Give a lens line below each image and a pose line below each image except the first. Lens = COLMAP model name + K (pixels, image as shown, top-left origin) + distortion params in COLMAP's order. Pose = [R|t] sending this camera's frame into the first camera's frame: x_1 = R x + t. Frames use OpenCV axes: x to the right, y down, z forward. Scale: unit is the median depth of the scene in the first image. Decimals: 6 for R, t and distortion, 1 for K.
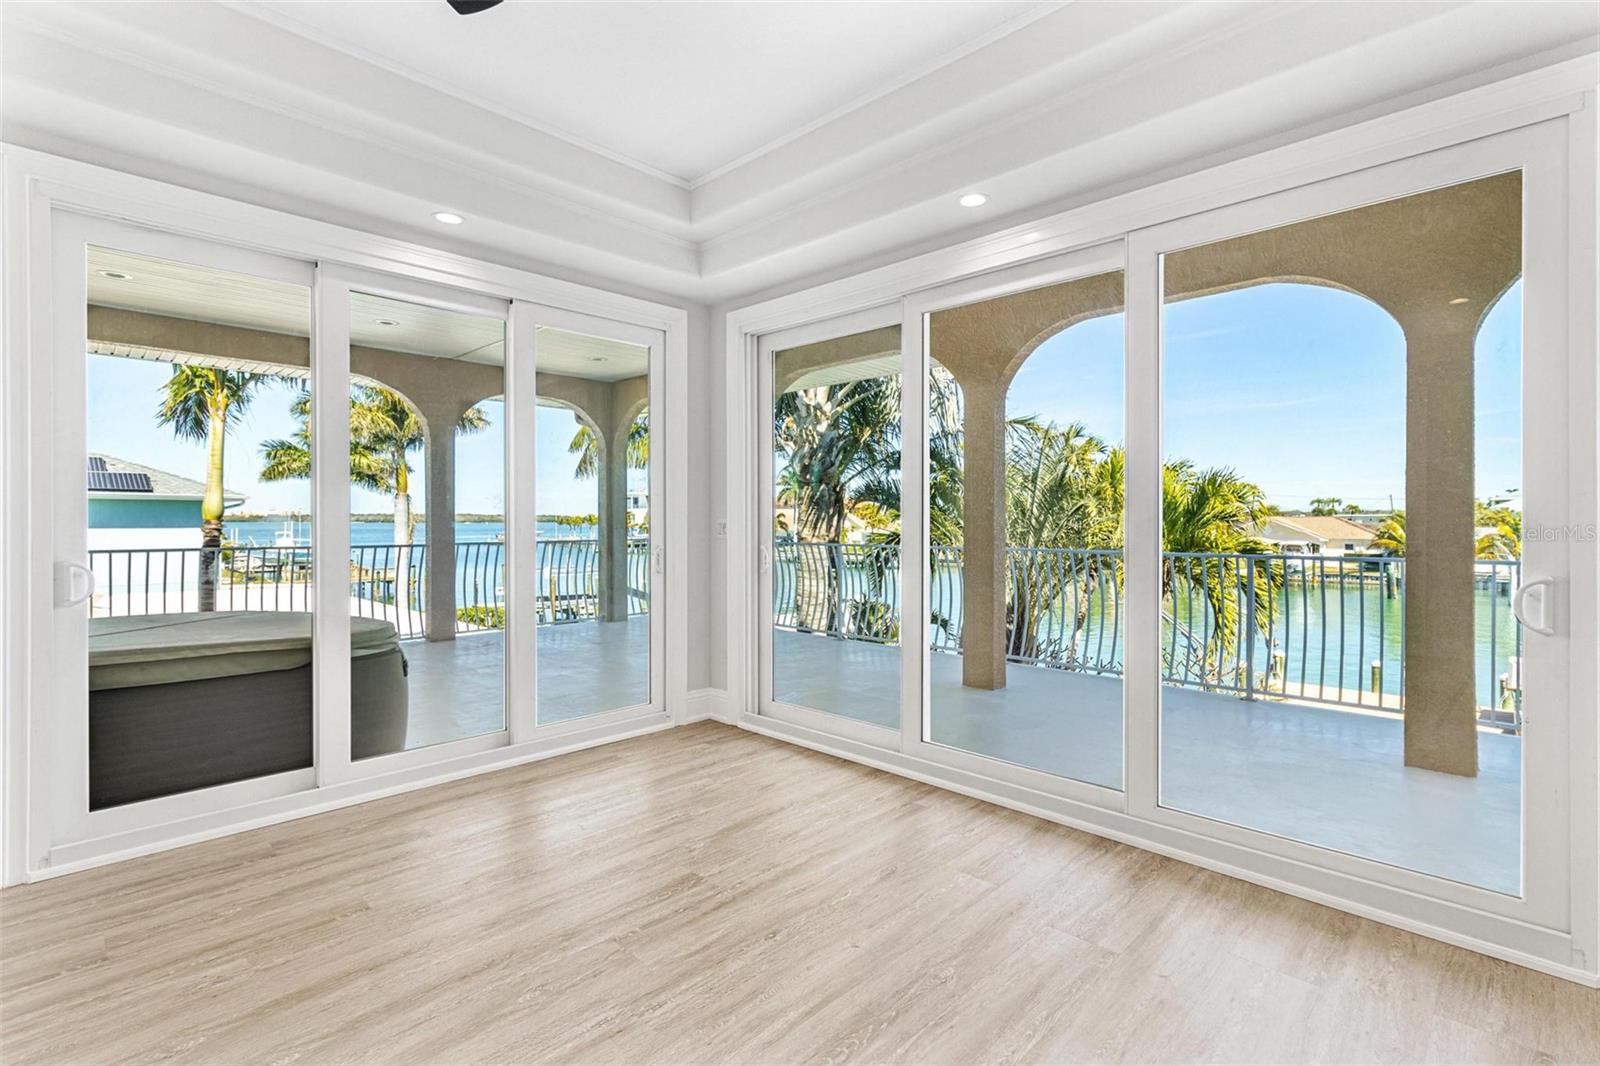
lens RADIAL K [[746.3, 0, 798.7], [0, 746.3, 529.8], [0, 0, 1]] dist [0.000603, 0.000439]
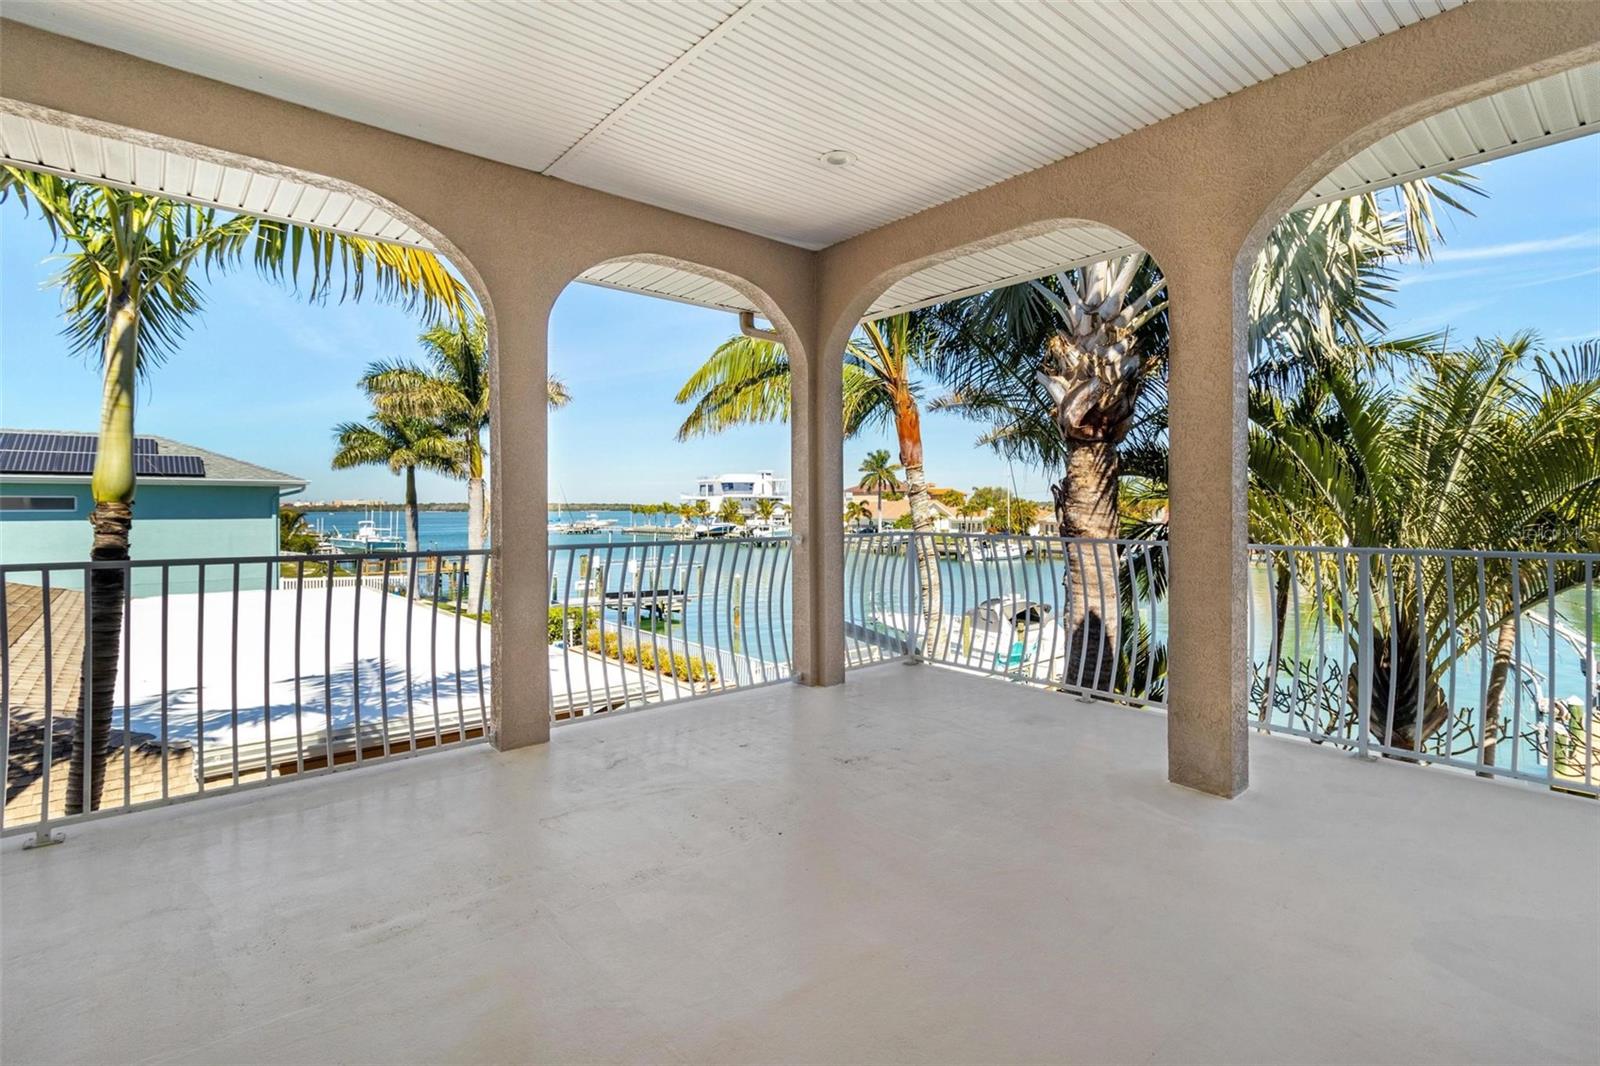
lens RADIAL K [[746.3, 0, 796.6], [0, 746.3, 519.6], [0, 0, 1]] dist [0.000603, 0.000439]
pose [[0.995960, -0.002251, -0.089769, -0.064605], [0.002452, 0.999995, 0.002125, -0.000157], [0.089764, -0.002336, 0.995960, 0.133857]]
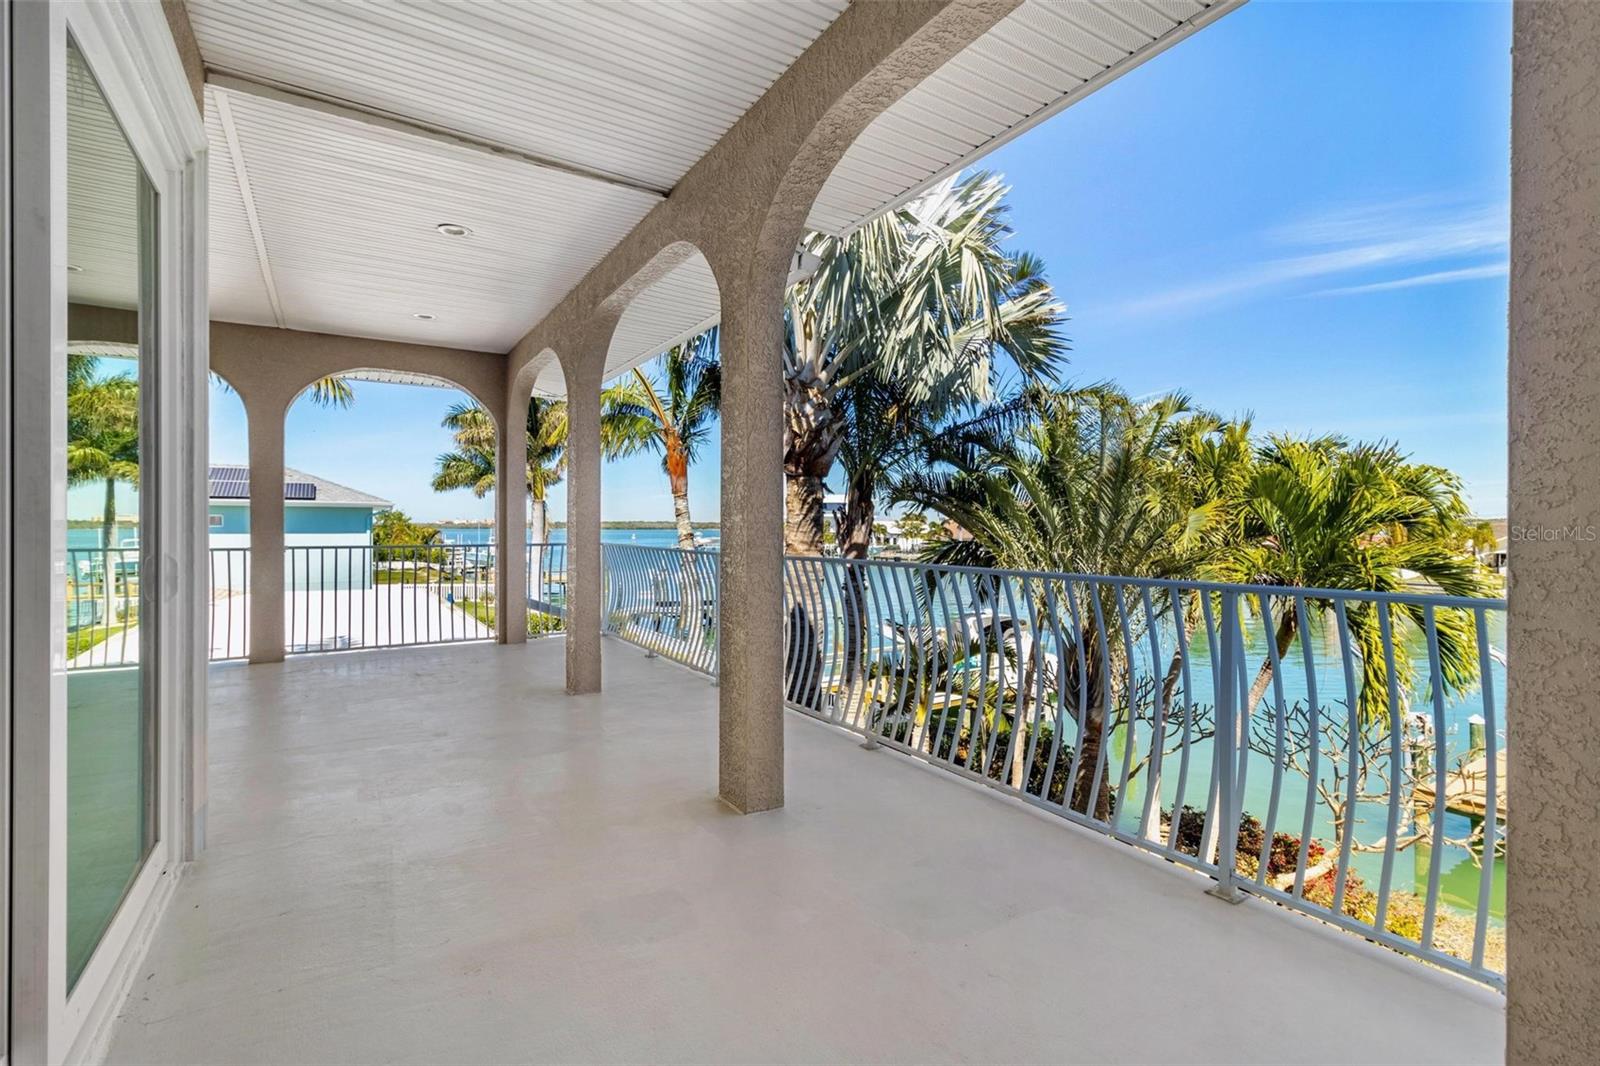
lens RADIAL K [[746.3, 0, 809.7], [0, 746.3, 534.0], [0, 0, 1]] dist [0.000603, 0.000439]
pose [[0.972963, 0.003066, -0.230940, 0.079296], [-0.004201, 0.999981, -0.004421, 0.001227], [0.230922, 0.005271, 0.972958, 0.081135]]
